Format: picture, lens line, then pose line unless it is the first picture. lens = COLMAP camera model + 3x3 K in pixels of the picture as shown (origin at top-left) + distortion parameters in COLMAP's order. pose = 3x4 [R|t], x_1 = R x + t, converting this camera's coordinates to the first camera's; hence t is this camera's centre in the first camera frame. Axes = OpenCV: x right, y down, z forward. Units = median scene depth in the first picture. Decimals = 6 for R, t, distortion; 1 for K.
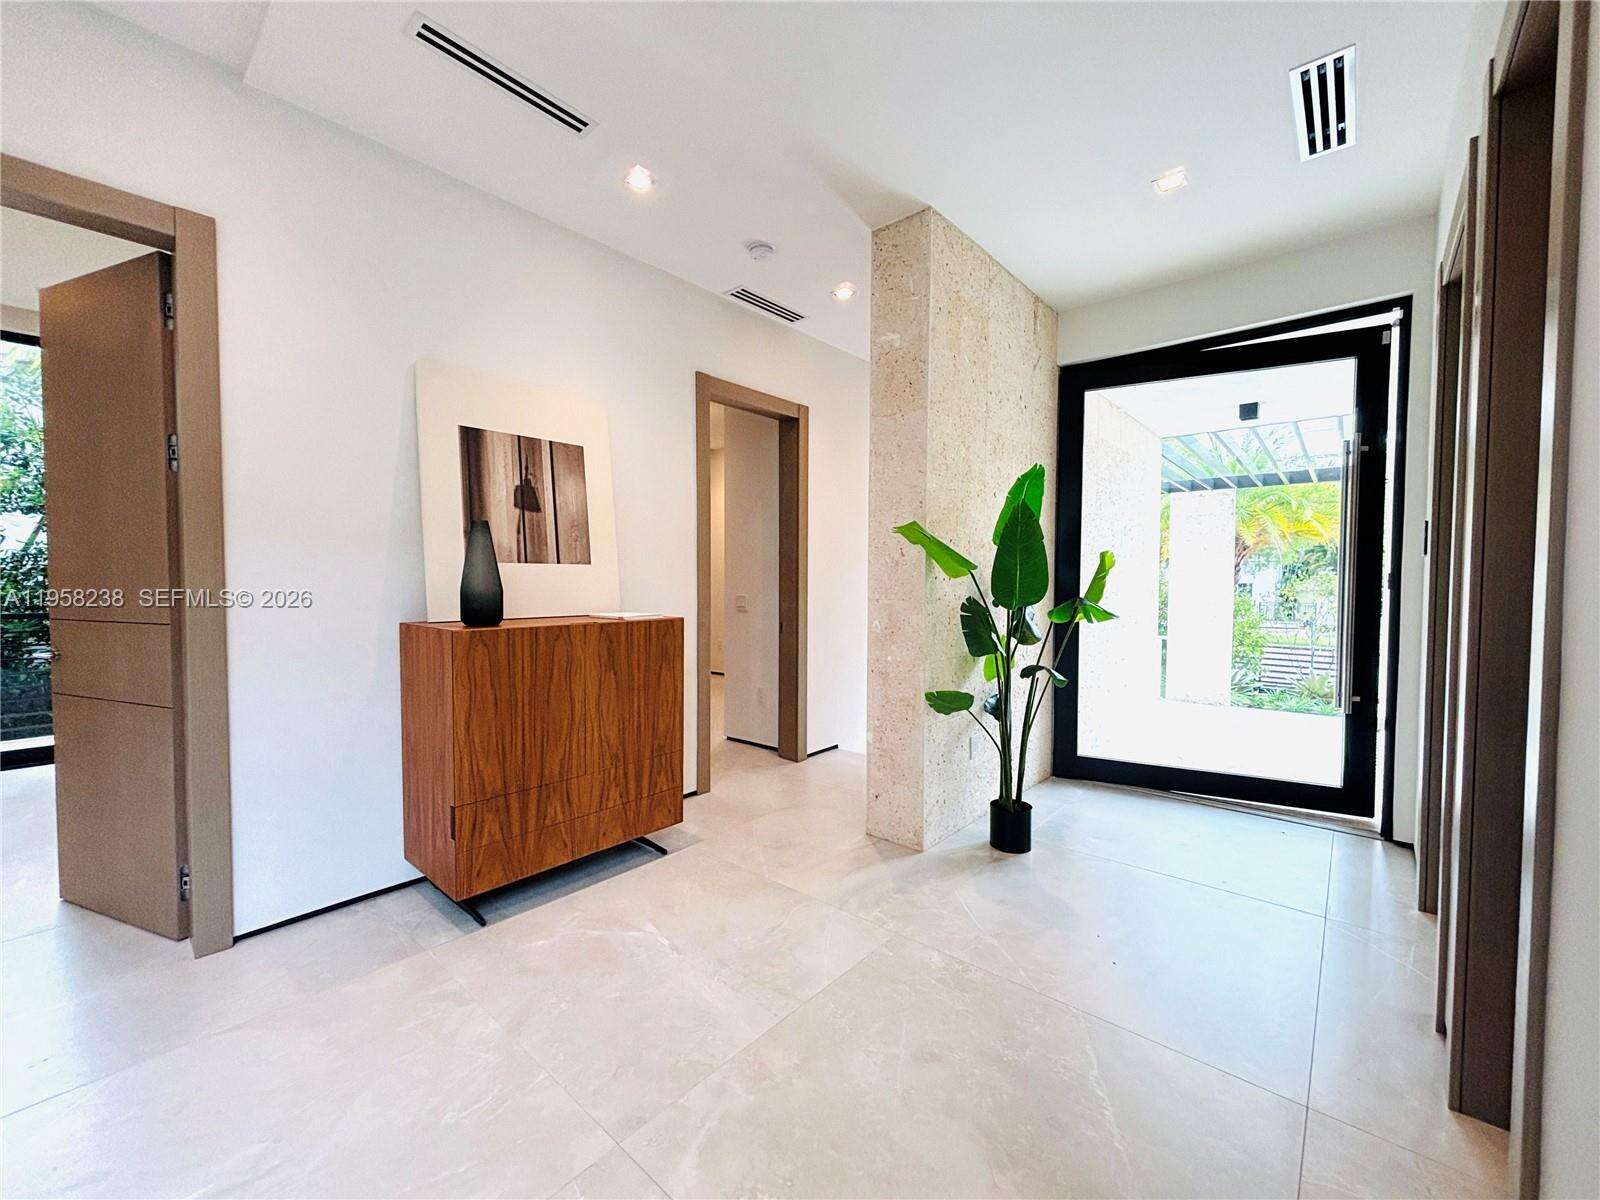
lens RADIAL K [[645.2, 0, 800.0], [0, 645.2, 600.0], [0, 0, 1]] dist [0.002616, -0.000140]
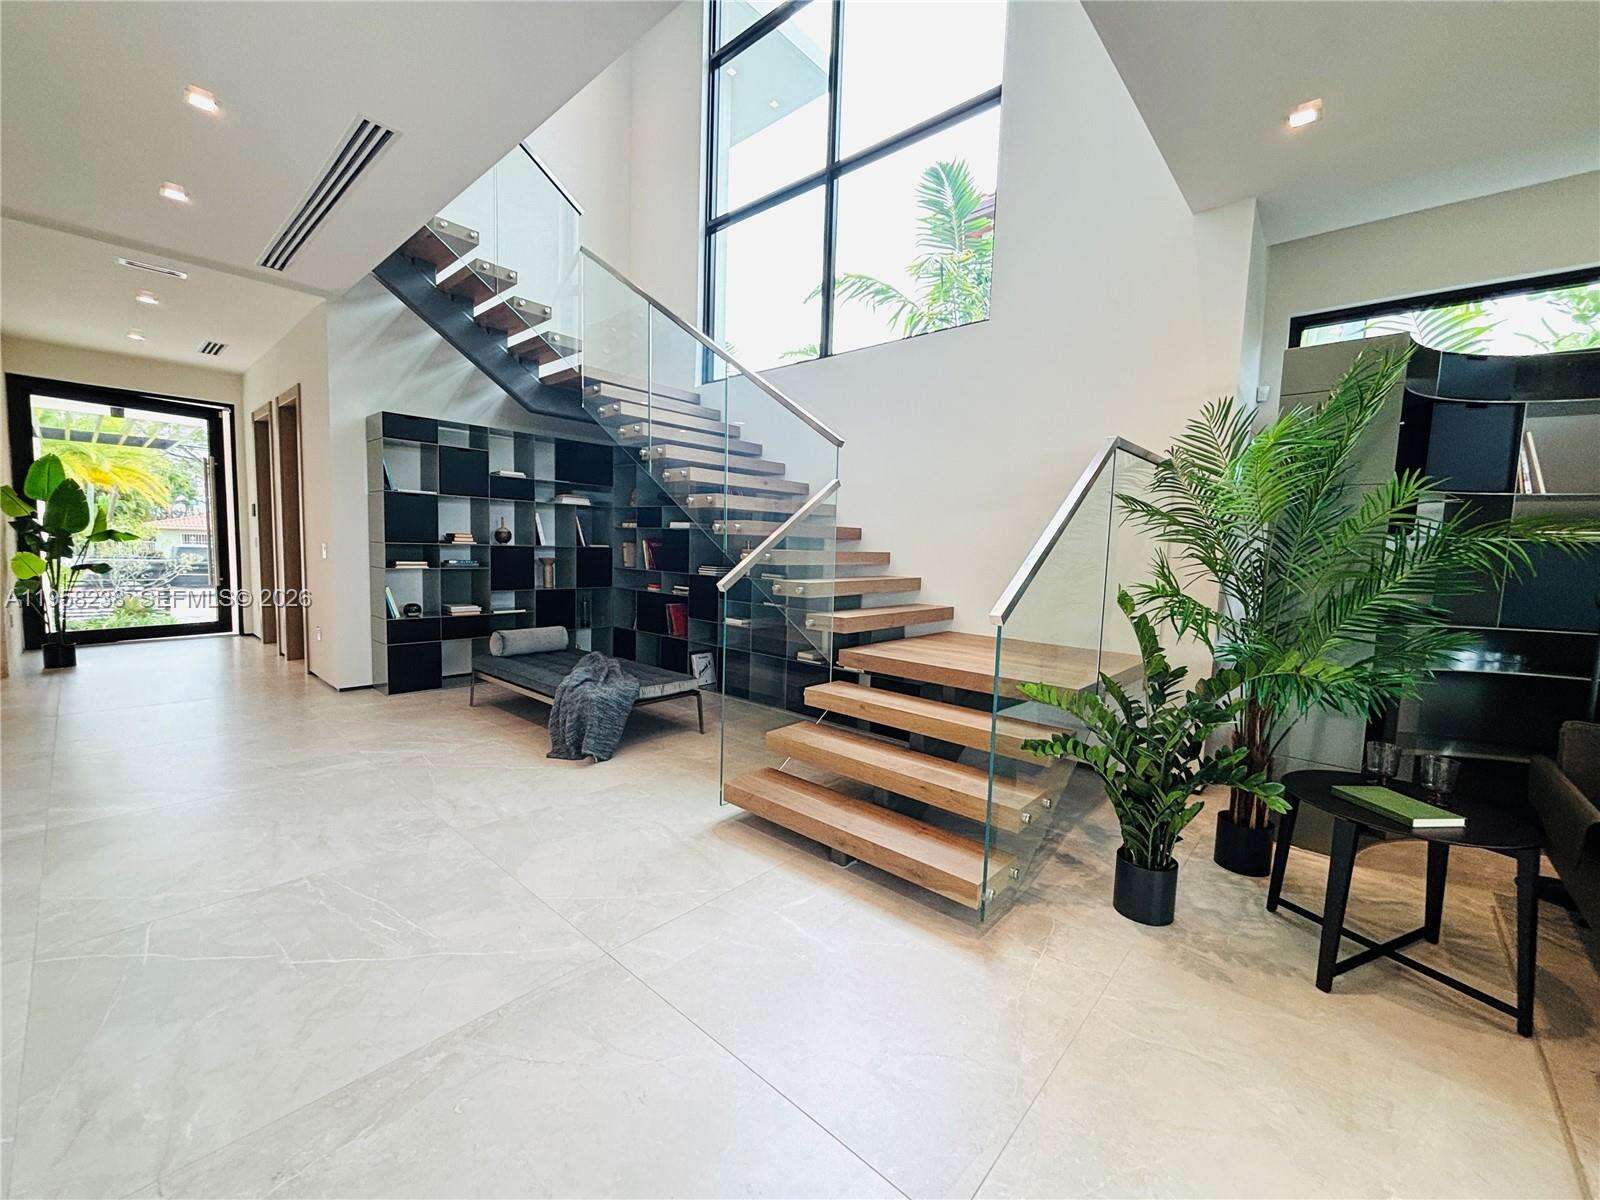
lens RADIAL K [[645.2, 0, 800.0], [0, 645.2, 600.0], [0, 0, 1]] dist [0.002616, -0.000140]
pose [[0.015188, -0.088698, 0.995943, -1.292903], [-0.001034, 0.996056, 0.088724, 0.025909], [-0.999884, -0.002377, 0.015036, -0.990903]]
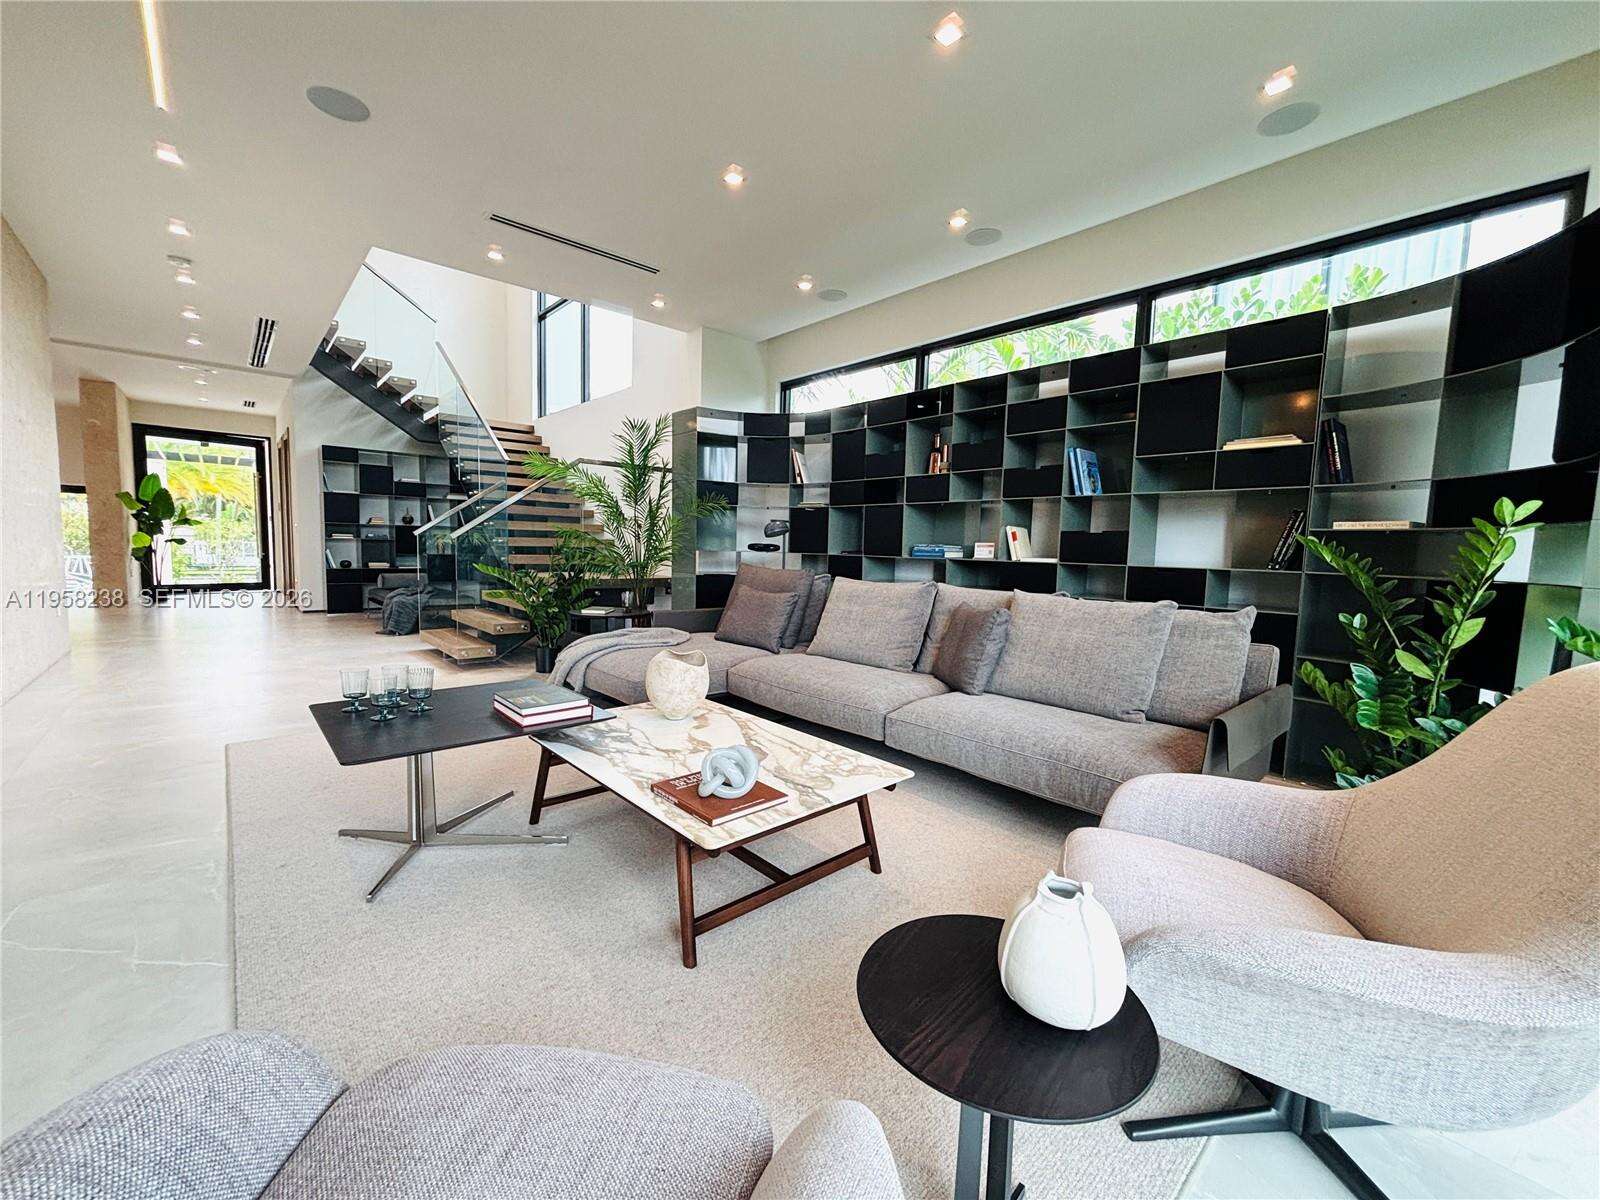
lens RADIAL K [[634.6, 0, 800.0], [0, 634.6, 600.0], [0, 0, 1]] dist [0.000876, 0.000118]
pose [[0.113369, -0.085224, 0.989891, -2.031042], [0.001695, 0.996330, 0.085584, 0.113739], [-0.993551, -0.008025, 0.113097, -2.065392]]
